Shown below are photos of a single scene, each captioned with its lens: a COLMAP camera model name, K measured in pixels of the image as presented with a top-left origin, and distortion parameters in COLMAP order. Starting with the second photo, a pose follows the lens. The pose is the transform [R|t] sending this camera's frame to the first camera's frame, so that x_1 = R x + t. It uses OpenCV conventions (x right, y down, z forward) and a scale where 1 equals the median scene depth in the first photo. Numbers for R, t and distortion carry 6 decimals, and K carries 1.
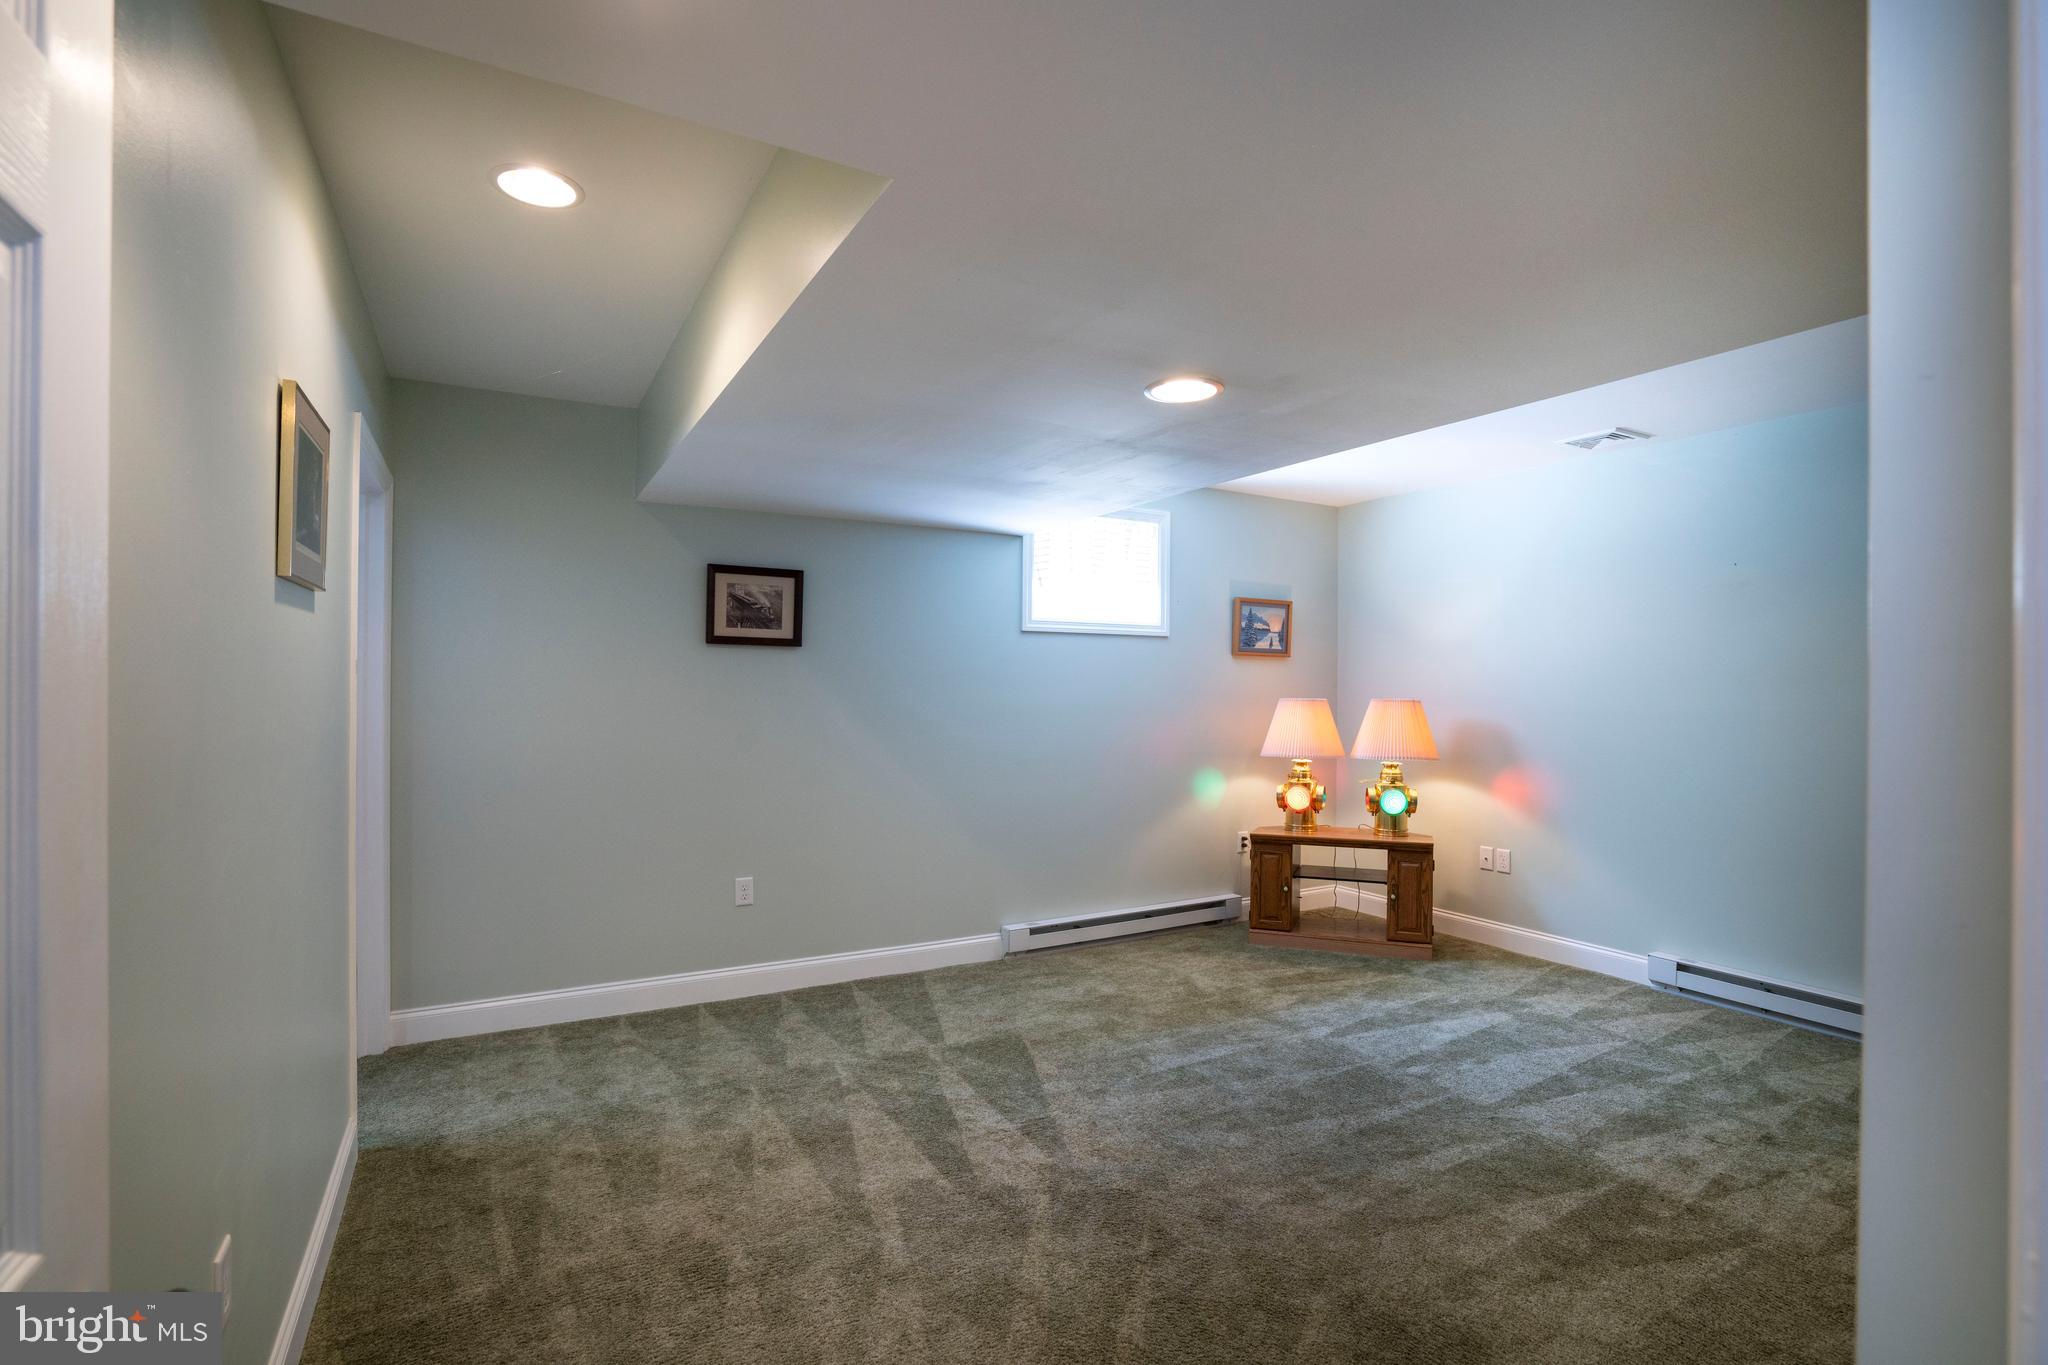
lens RADIAL K [[946.4, 0, 1004.7], [0, 946.4, 693.2], [0, 0, 1]] dist [-0.052830, 0.019118]
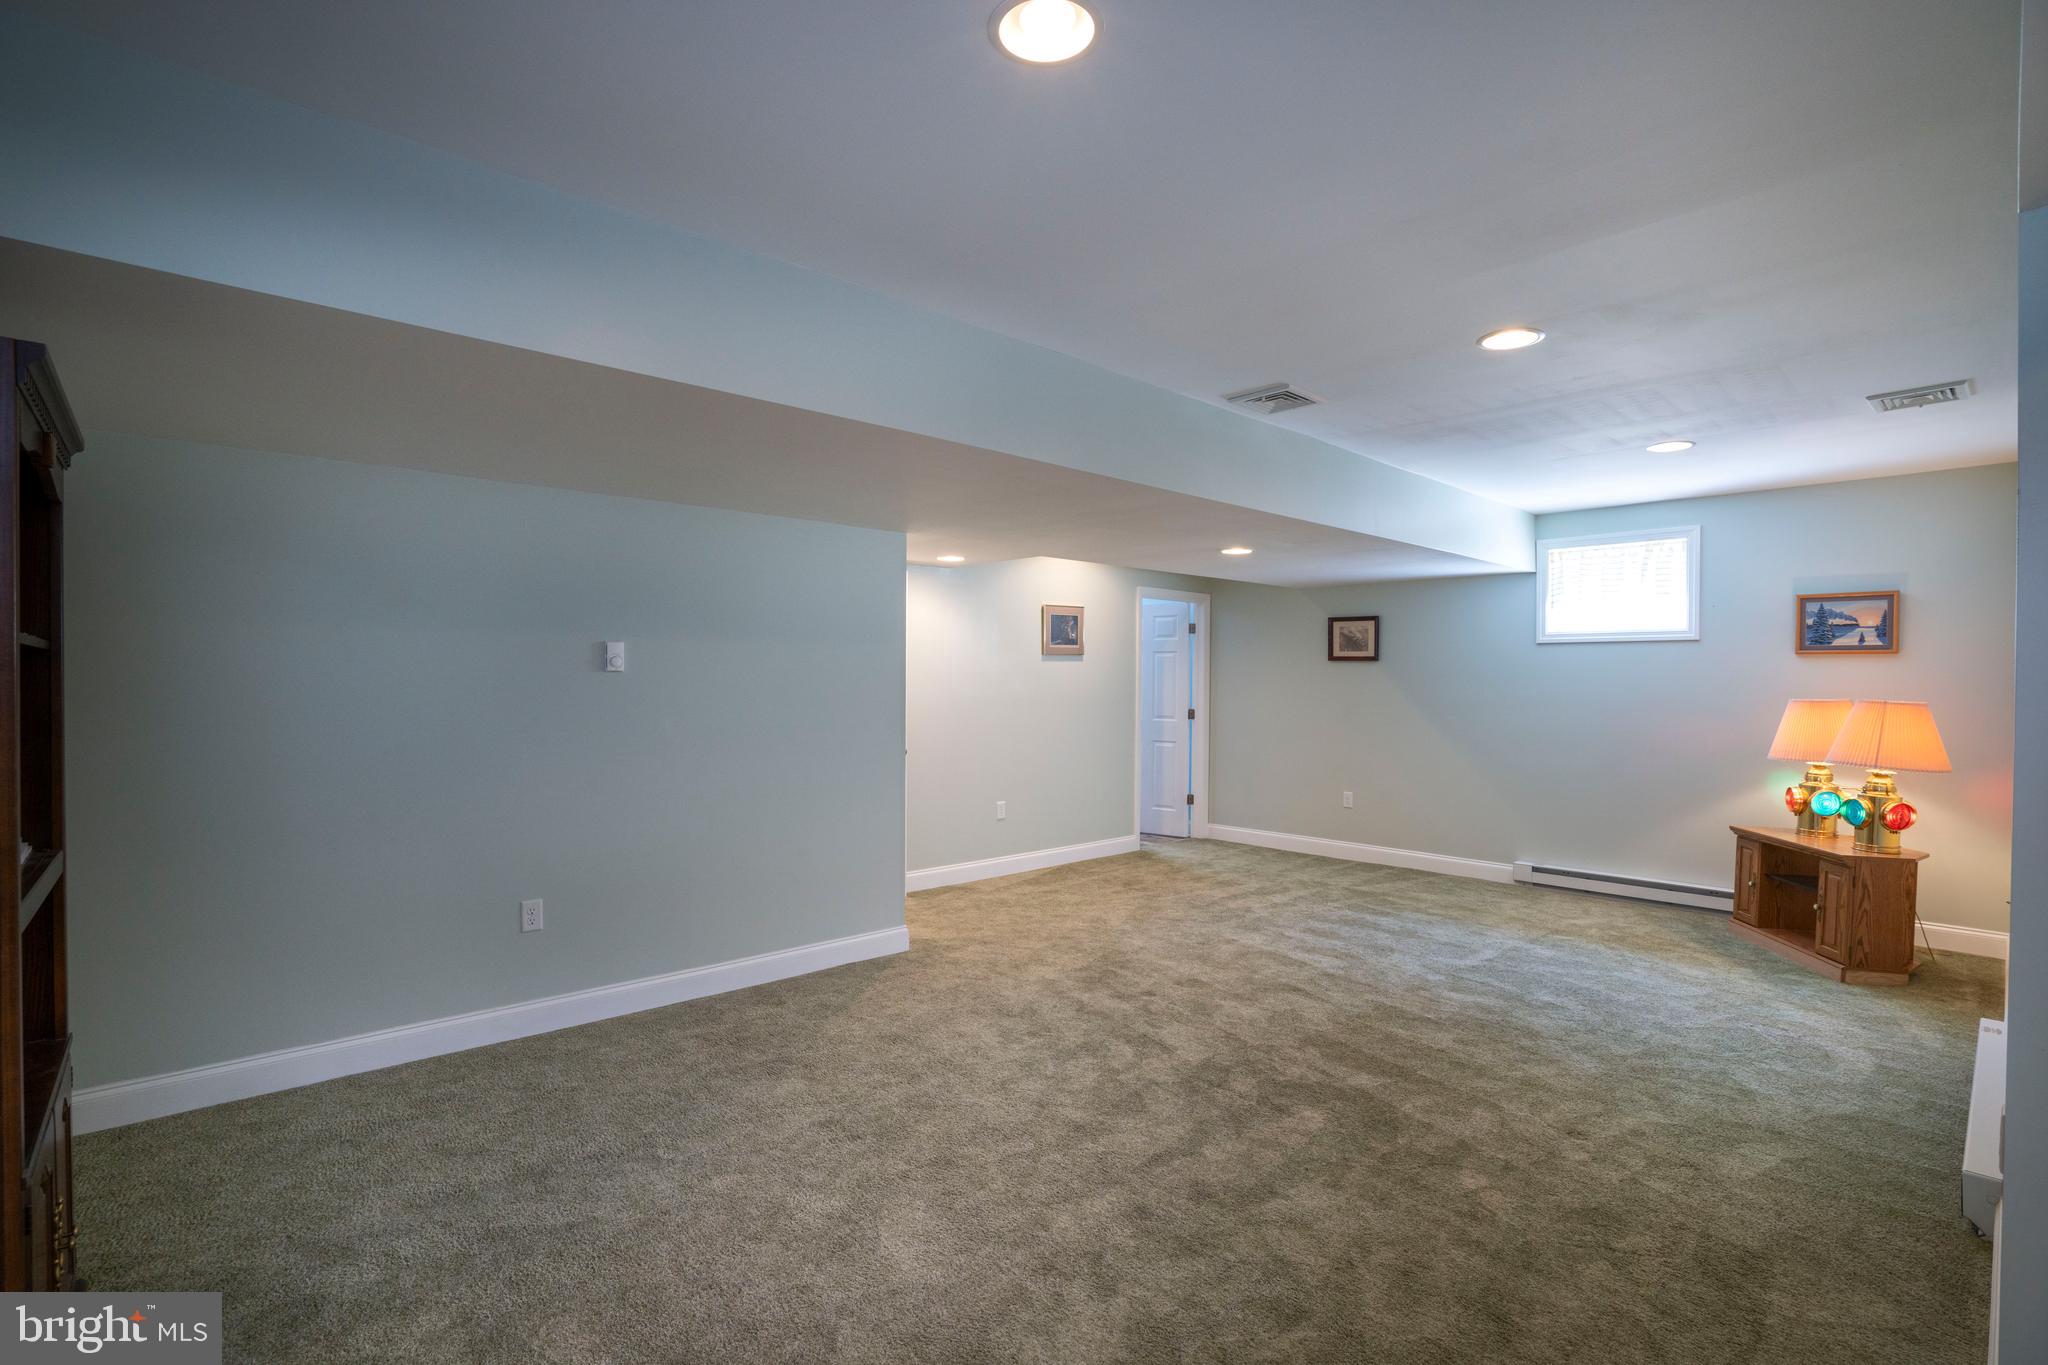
lens RADIAL K [[946.4, 0, 1015.8], [0, 946.4, 675.0], [0, 0, 1]] dist [-0.052830, 0.019118]
pose [[0.230973, -0.004496, -0.972950, 1.274826], [-0.004269, 0.999975, -0.005634, -0.012032], [0.972951, 0.005455, 0.230948, -0.016253]]
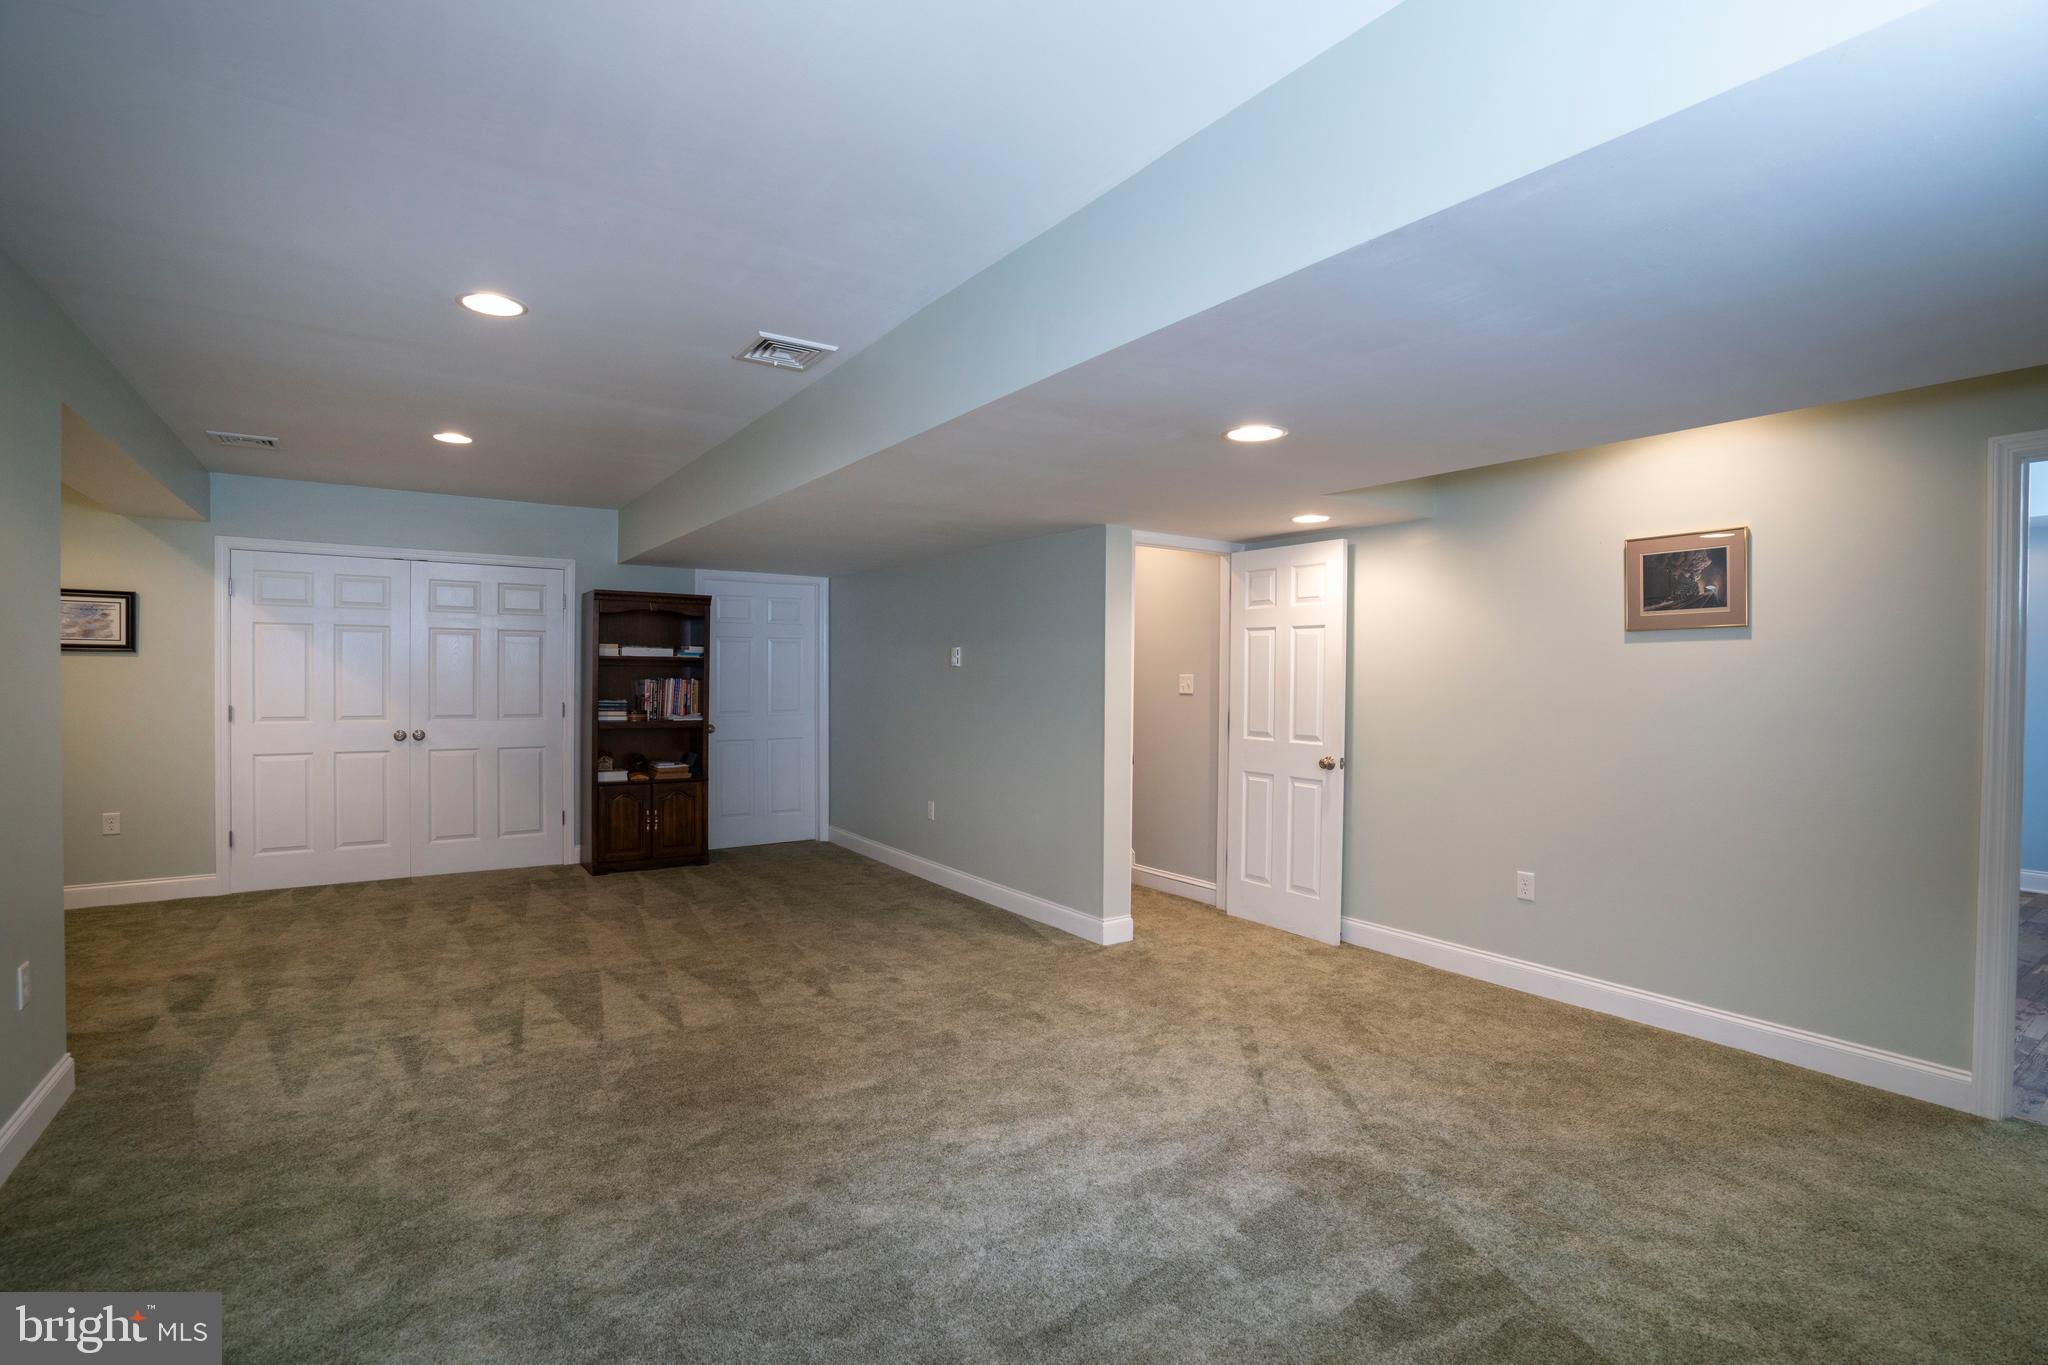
lens RADIAL K [[946.4, 0, 1028.3], [0, 946.4, 684.7], [0, 0, 1]] dist [-0.052830, 0.019118]
pose [[-0.995451, -0.011269, -0.094611, 0.330507], [-0.013020, 0.999755, 0.017919, -0.013648], [0.094386, 0.019070, -0.995353, 1.246335]]
